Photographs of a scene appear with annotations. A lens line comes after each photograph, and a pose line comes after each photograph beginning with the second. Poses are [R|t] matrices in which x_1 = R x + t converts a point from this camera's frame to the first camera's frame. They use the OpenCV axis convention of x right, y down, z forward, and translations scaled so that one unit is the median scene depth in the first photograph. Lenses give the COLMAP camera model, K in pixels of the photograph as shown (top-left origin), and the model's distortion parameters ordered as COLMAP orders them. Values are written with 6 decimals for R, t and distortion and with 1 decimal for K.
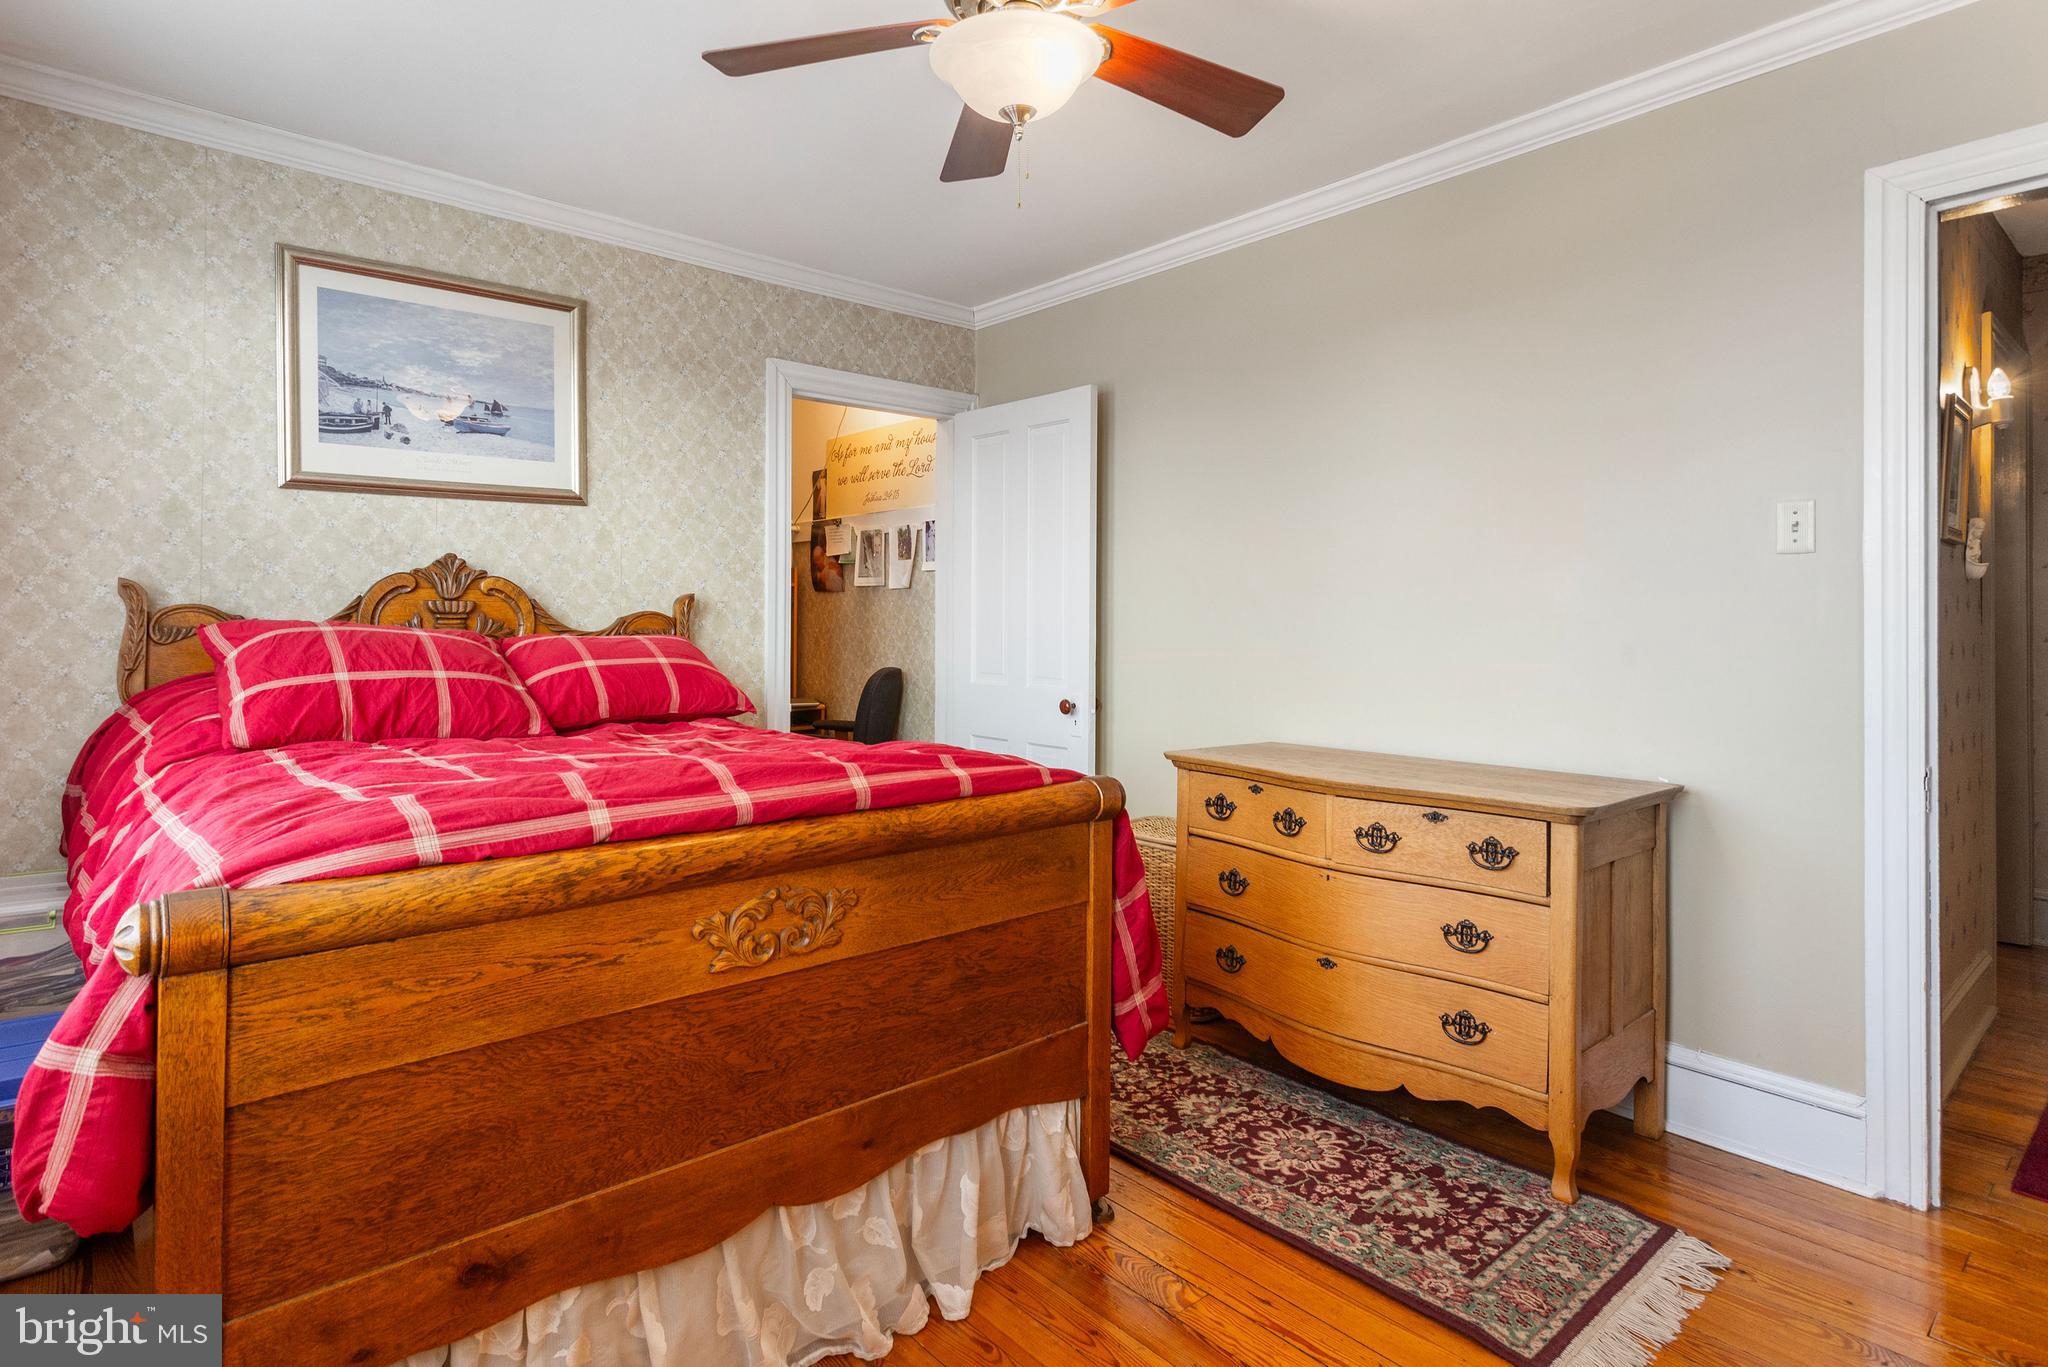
lens RADIAL K [[1034.1, 0, 1042.1], [0, 1034.1, 602.3], [0, 0, 1]] dist [-0.001037, 0.000815]
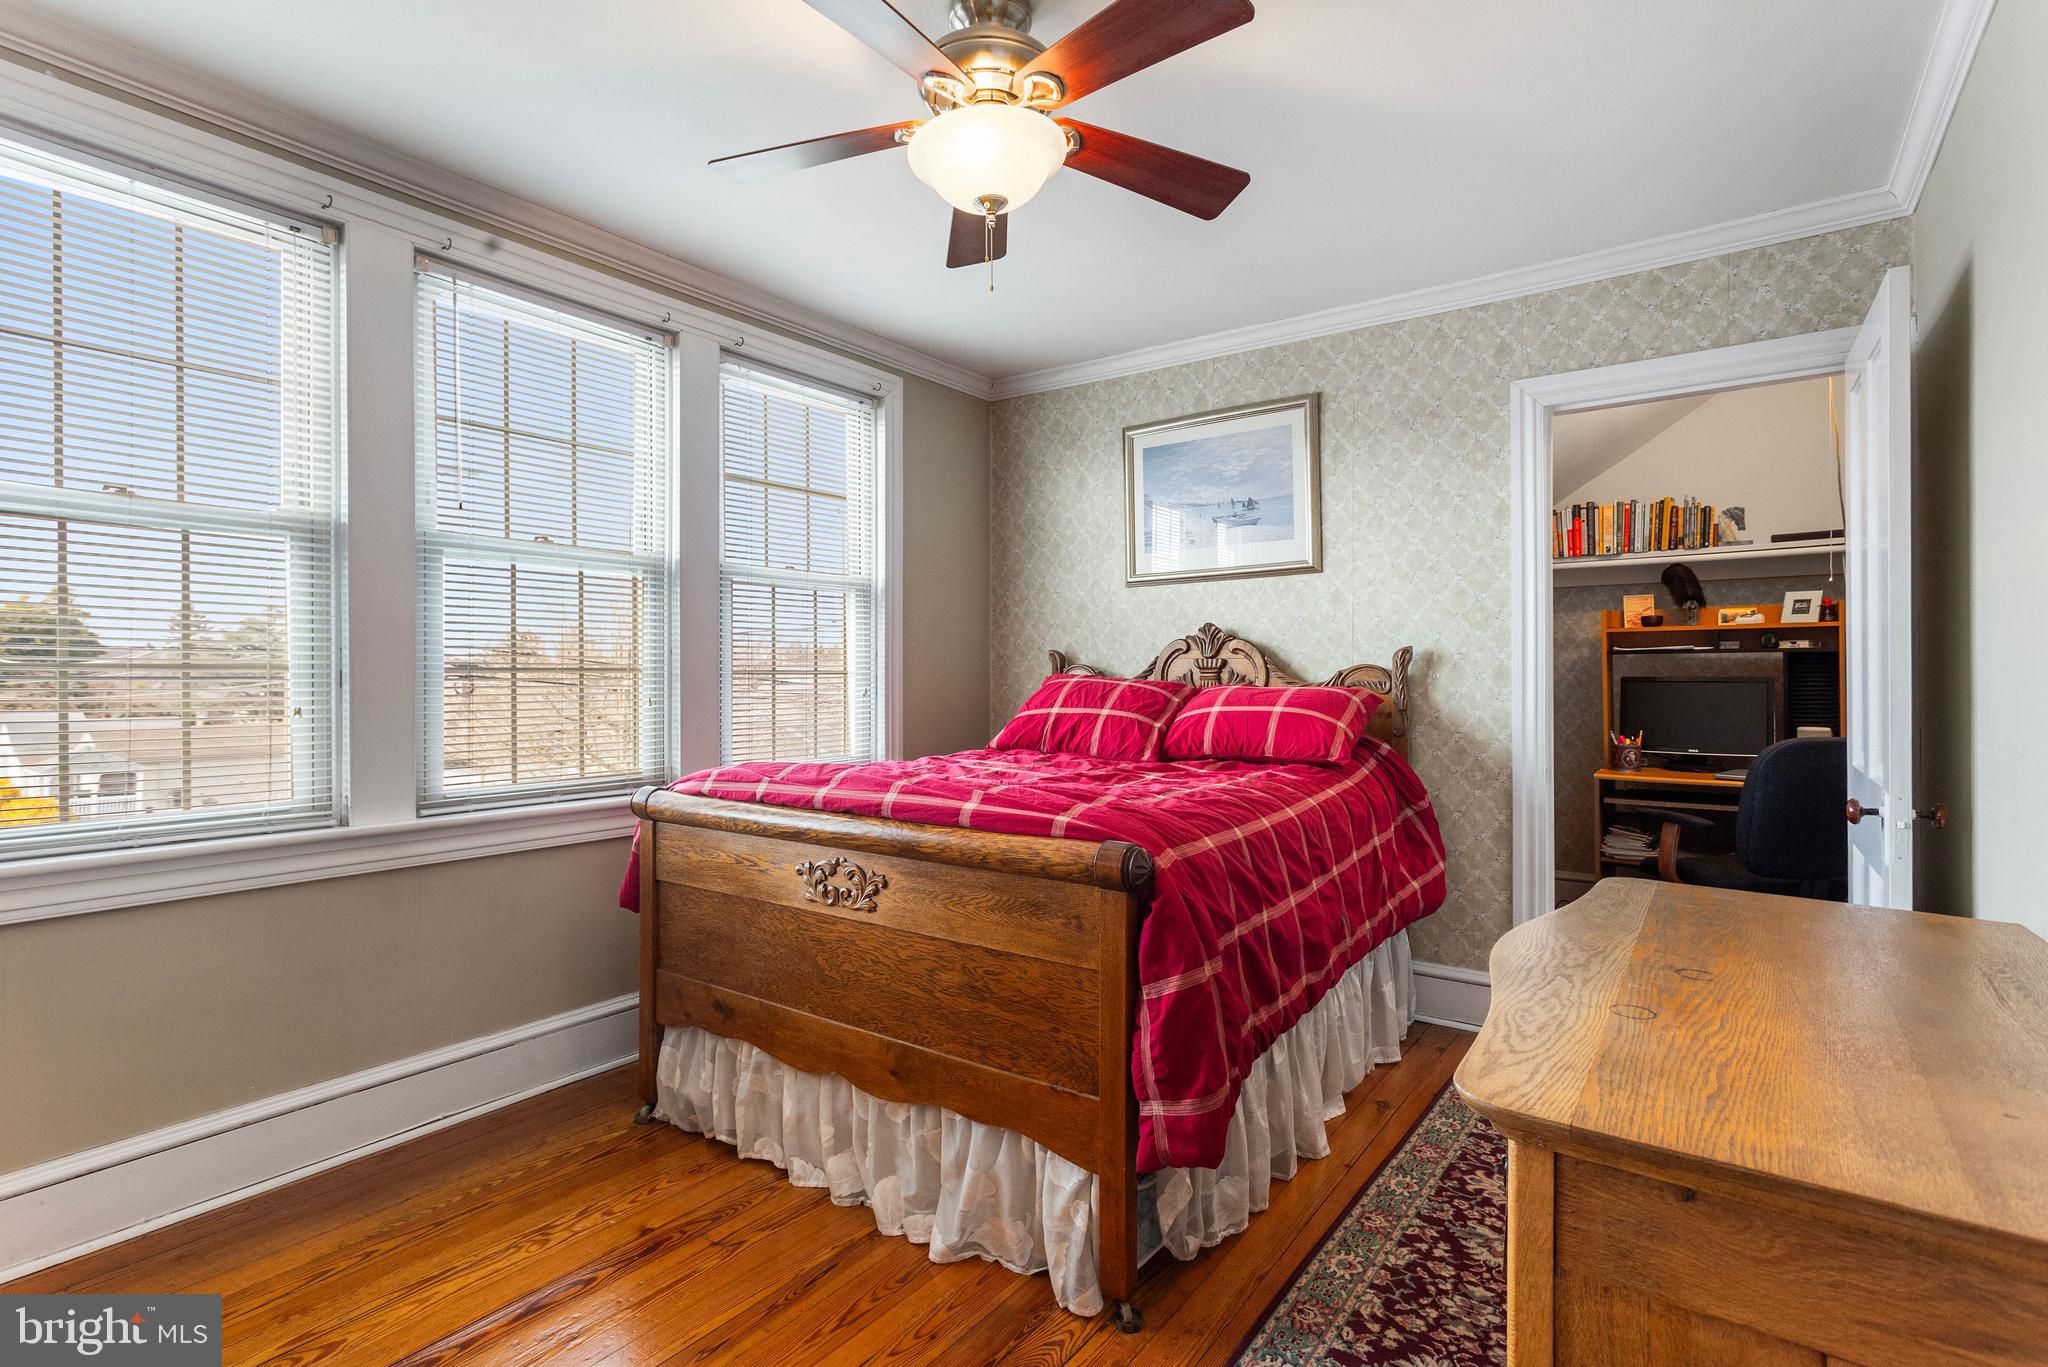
lens RADIAL K [[984.2, 0, 1023.7], [0, 984.2, 662.6], [0, 0, 1]] dist [0.002555, 0.000655]
pose [[0.228365, -0.013384, -0.973484, 0.539136], [0.021296, 0.999735, -0.008749, 0.008377], [0.973343, -0.018733, 0.228590, 0.435876]]
